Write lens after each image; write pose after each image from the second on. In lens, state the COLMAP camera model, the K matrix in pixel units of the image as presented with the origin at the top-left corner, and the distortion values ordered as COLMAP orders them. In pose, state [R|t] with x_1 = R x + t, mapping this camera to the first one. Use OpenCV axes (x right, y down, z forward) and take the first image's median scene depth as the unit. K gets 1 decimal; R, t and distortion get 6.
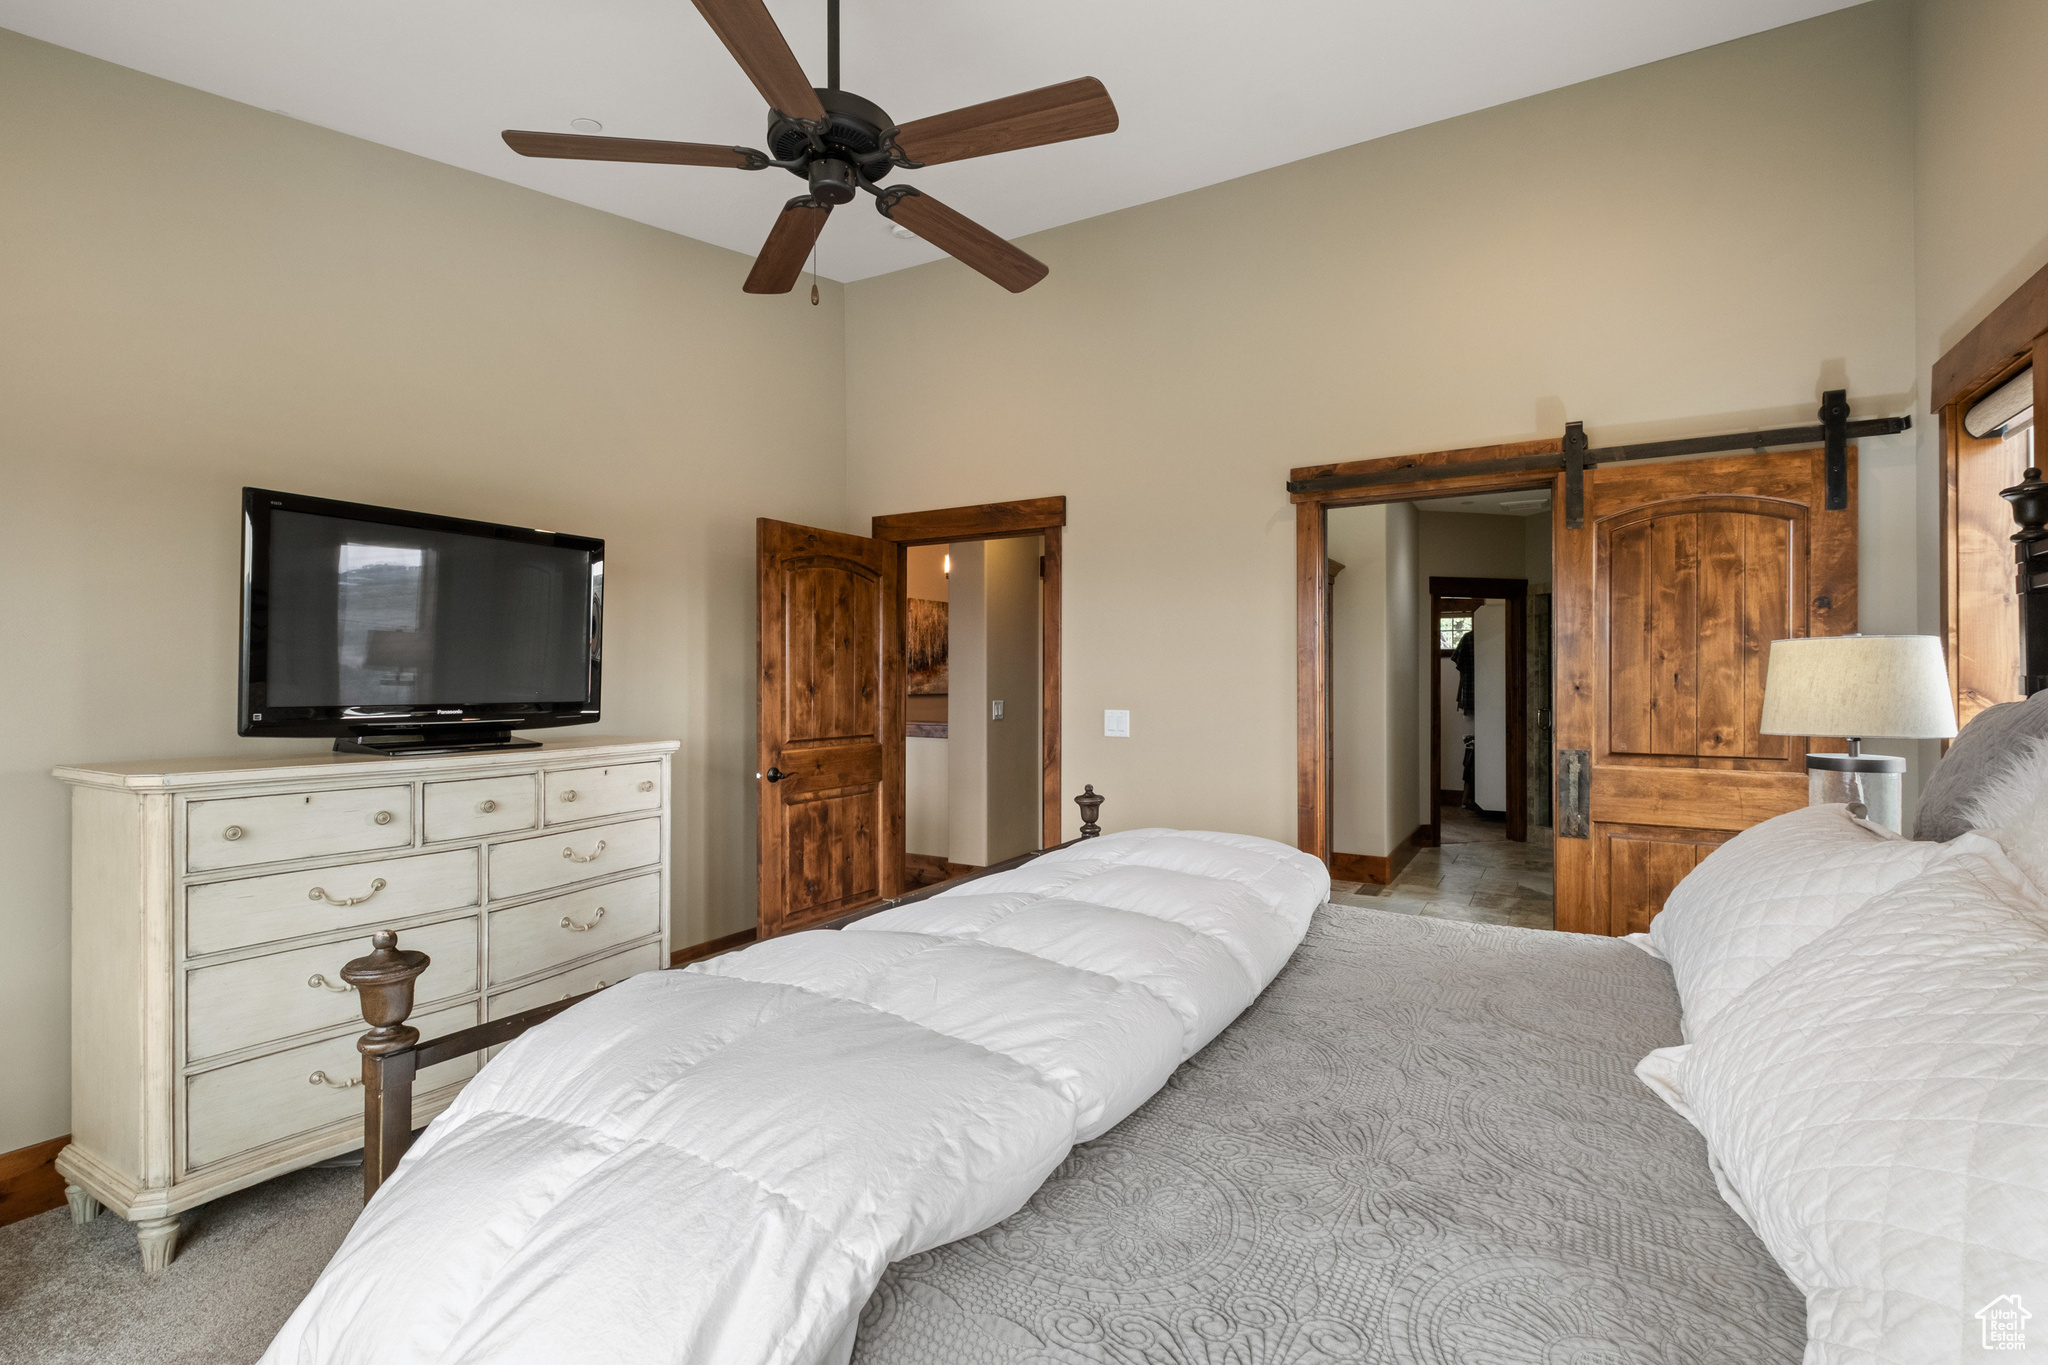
lens RADIAL K [[946.9, 0, 1012.7], [0, 946.9, 675.5], [0, 0, 1]] dist [0.003536, 0.000115]
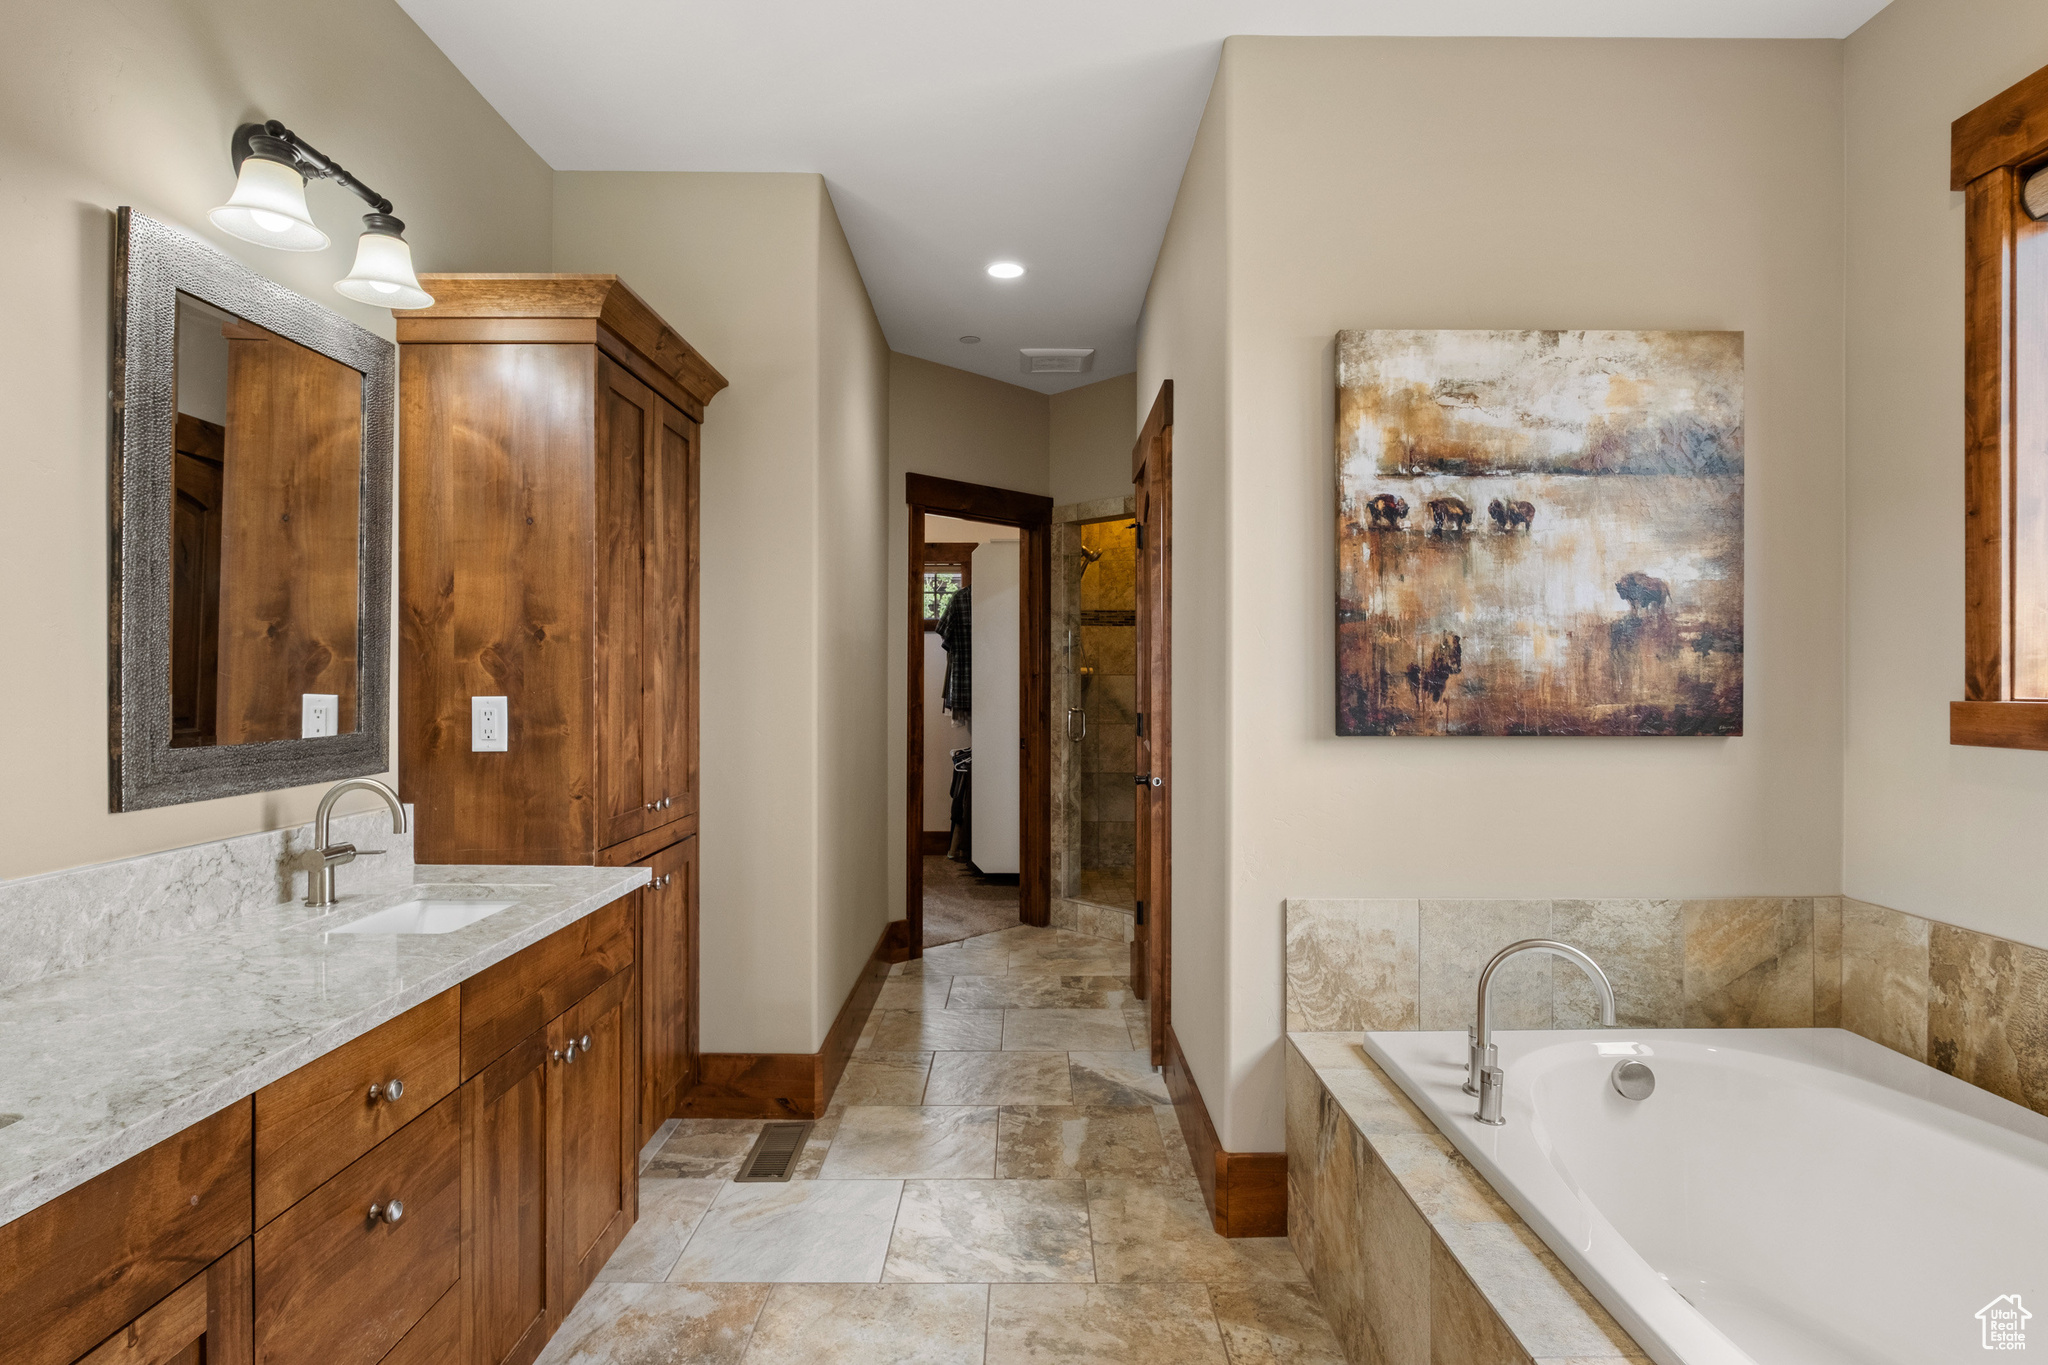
lens RADIAL K [[1083.7, 0, 1024.3], [0, 1083.7, 677.8], [0, 0, 1]] dist [0.004497, -0.003434]
pose [[0.865790, -0.000416, 0.500407, 0.169011], [-0.001657, 0.999992, 0.003698, 0.012007], [-0.500404, -0.004031, 0.865783, 0.385425]]
